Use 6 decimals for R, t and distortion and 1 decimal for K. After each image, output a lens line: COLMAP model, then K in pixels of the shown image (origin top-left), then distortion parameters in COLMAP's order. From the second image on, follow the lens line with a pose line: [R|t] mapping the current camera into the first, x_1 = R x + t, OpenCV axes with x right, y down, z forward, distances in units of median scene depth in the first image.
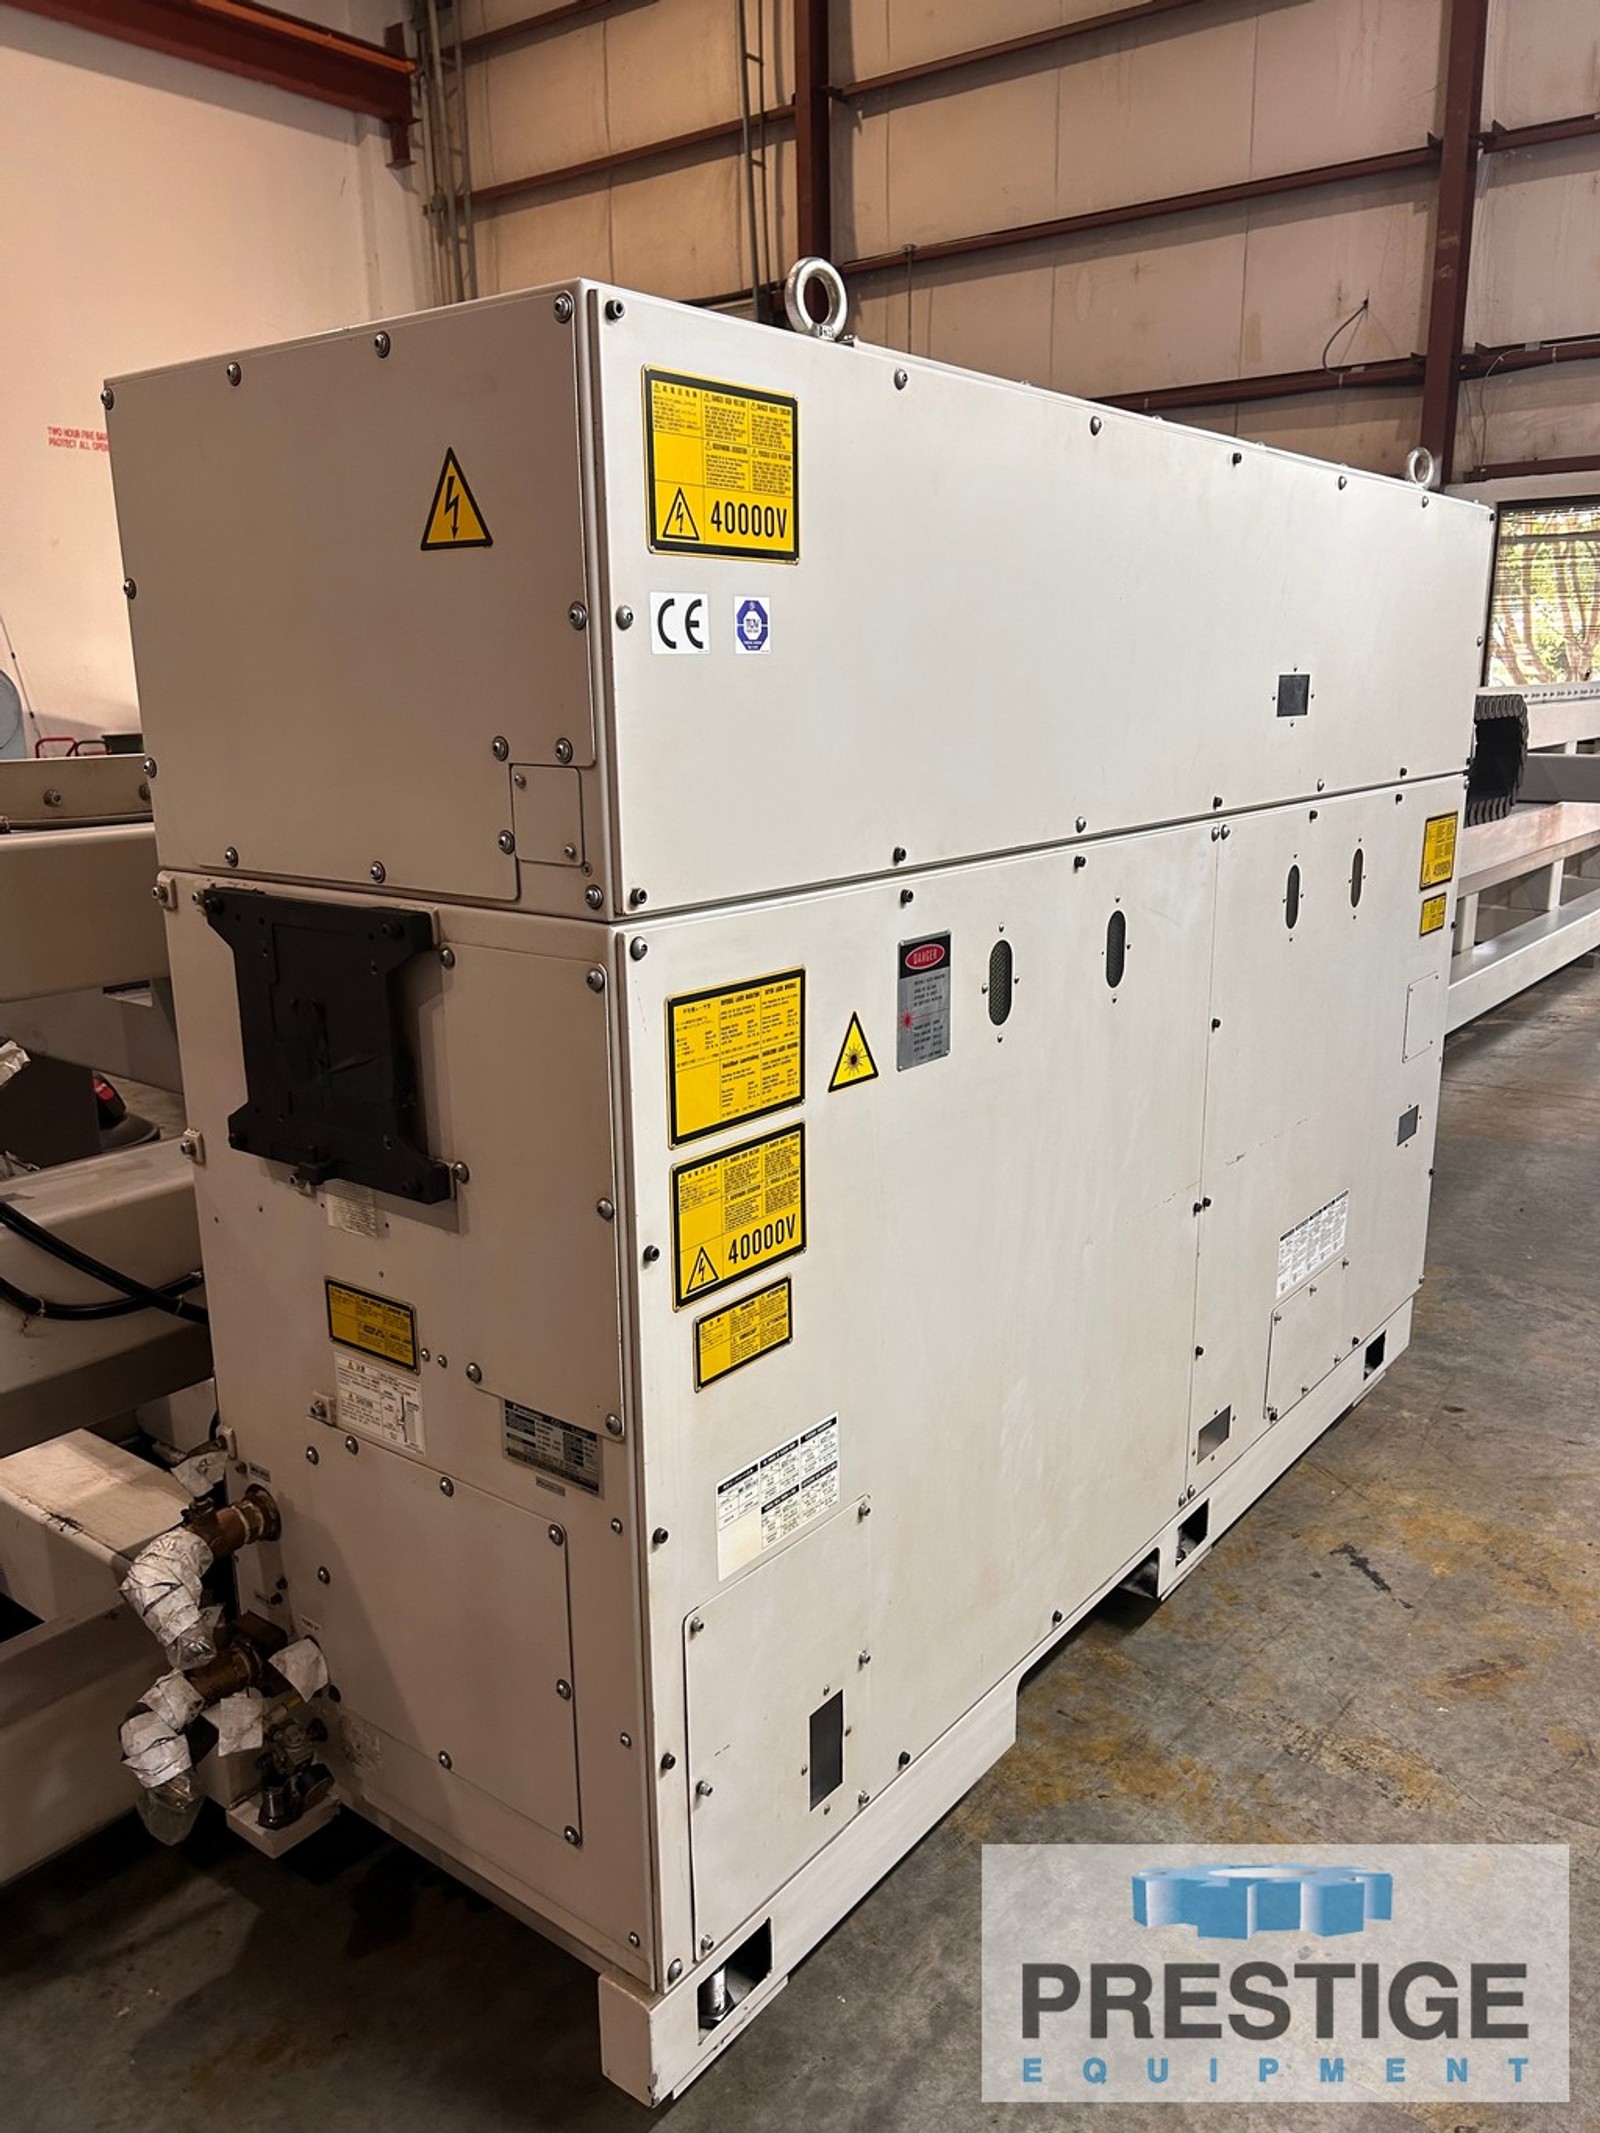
lens RADIAL K [[1612.6, 0, 802.4], [0, 1612.6, 1068.6], [0, 0, 1]] dist [-0.008217, -0.006703]
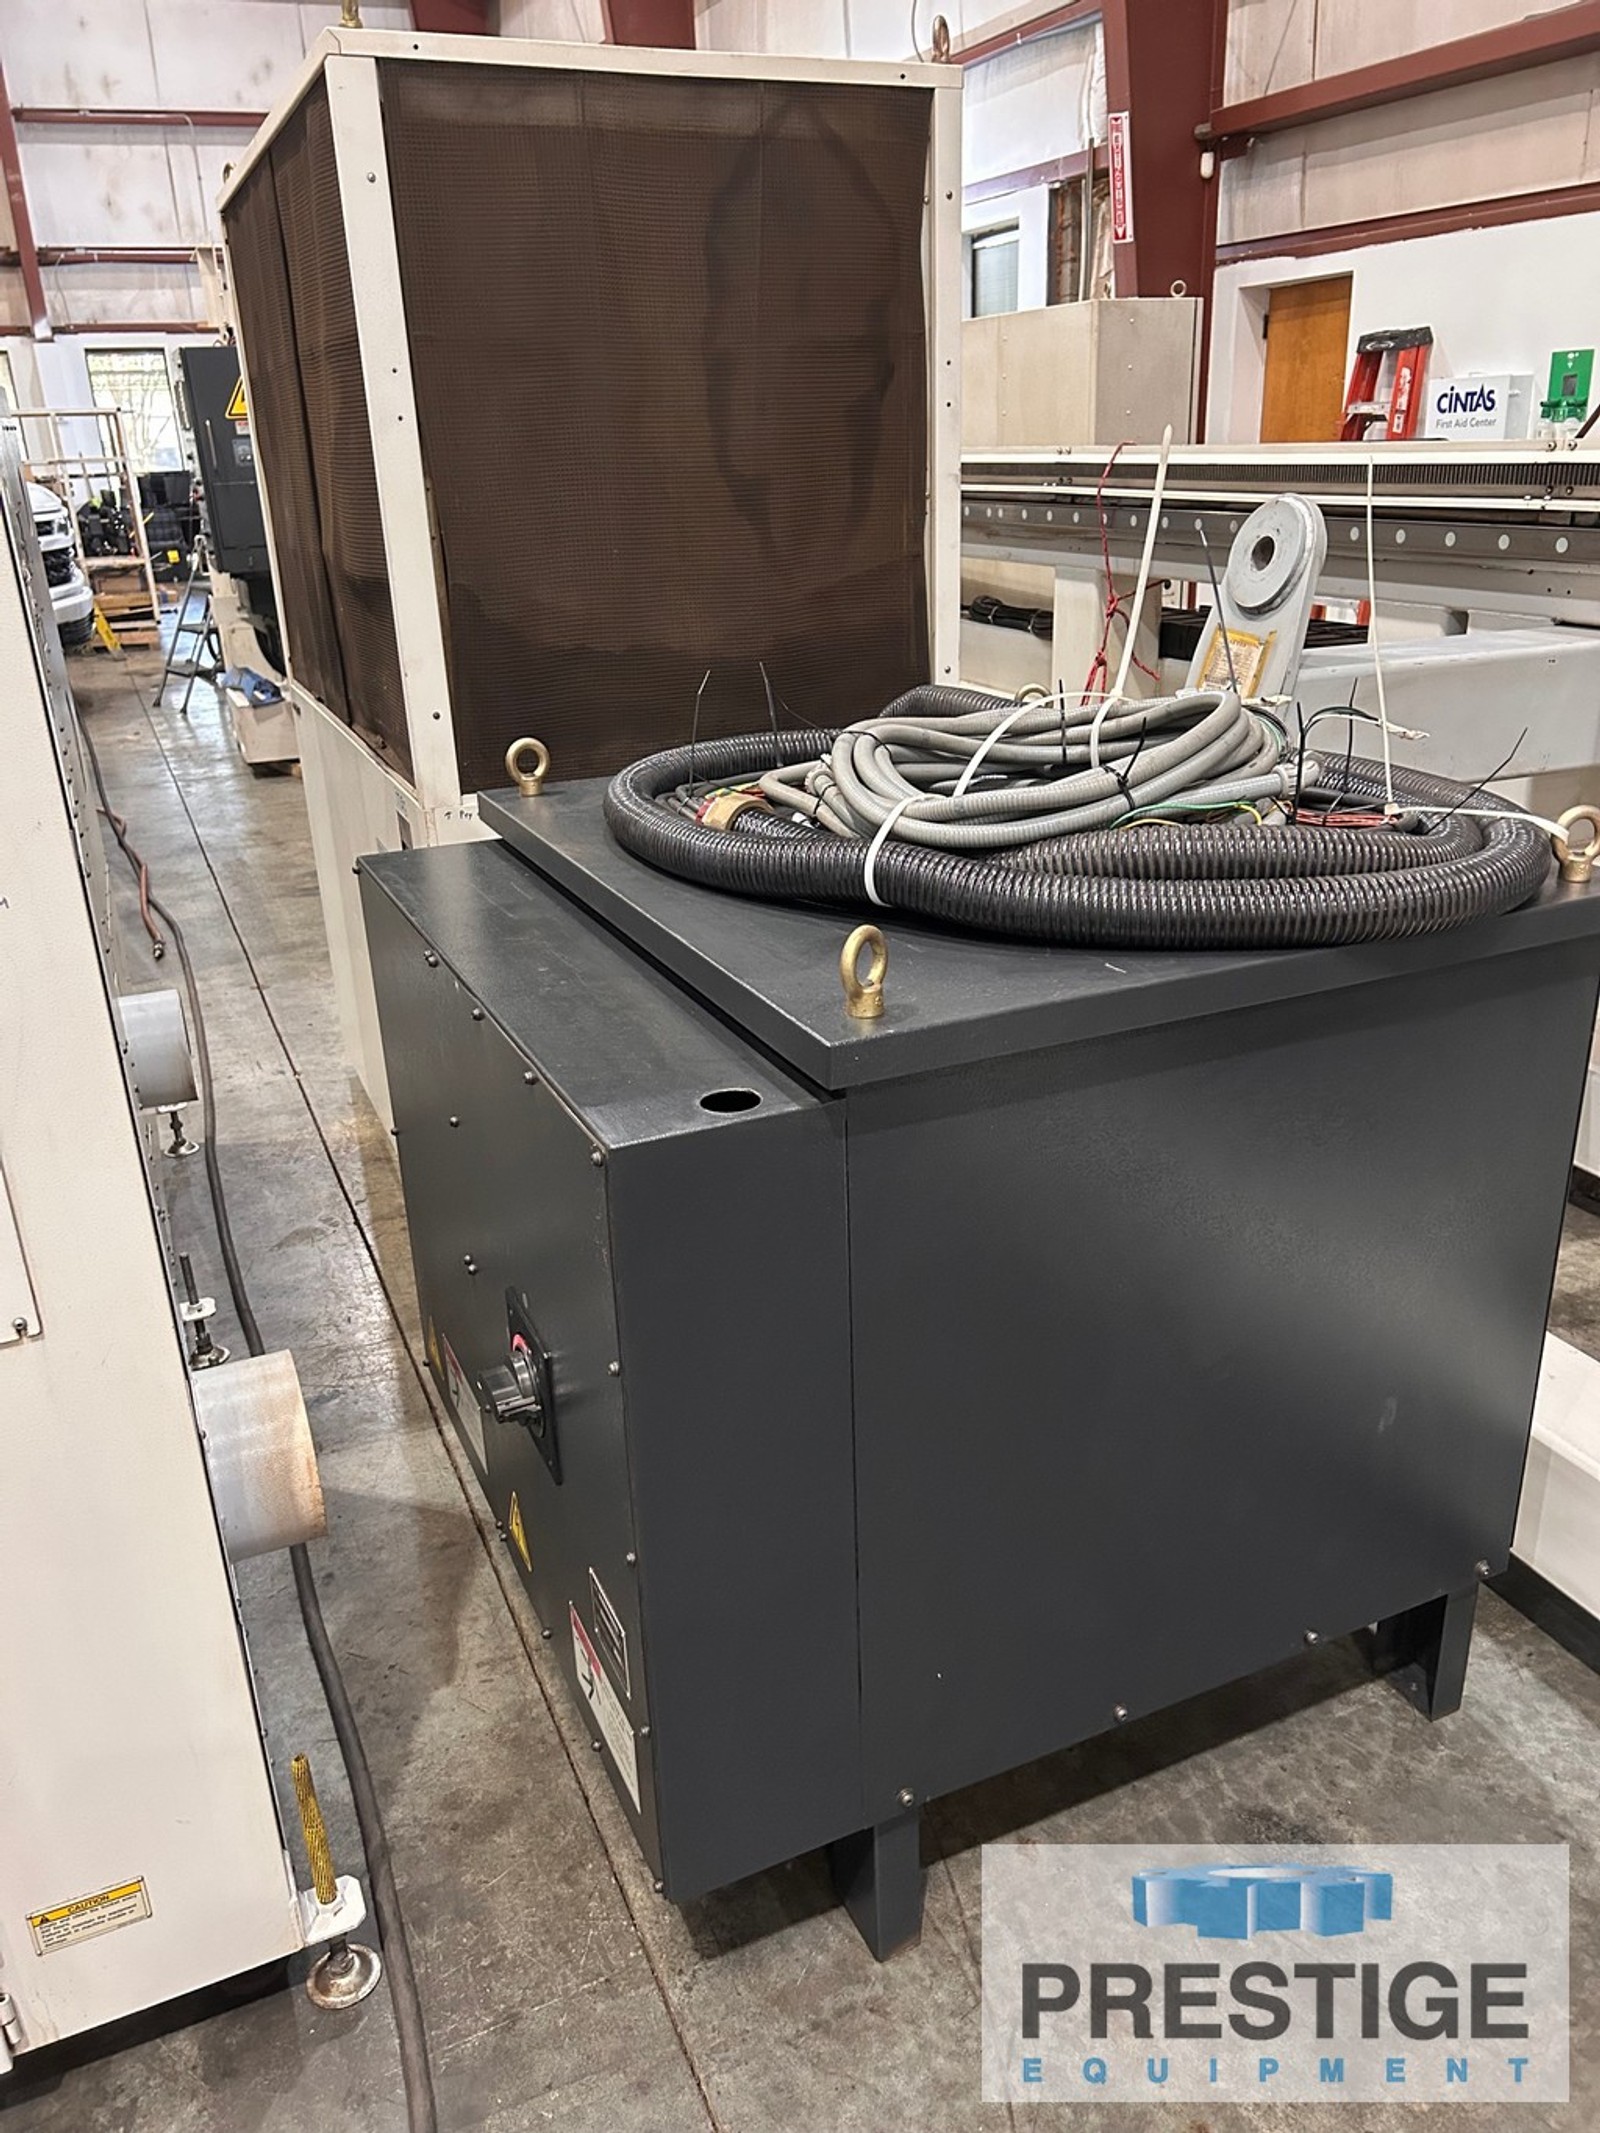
lens RADIAL K [[1612.6, 0, 801.6], [0, 1612.6, 1065.3], [0, 0, 1]] dist [-0.008217, -0.006703]
pose [[0.469096, -0.332569, 0.818136, -0.801022], [0.240444, 0.939486, 0.244033, 0.107409], [-0.849785, 0.082241, 0.520674, -0.403512]]
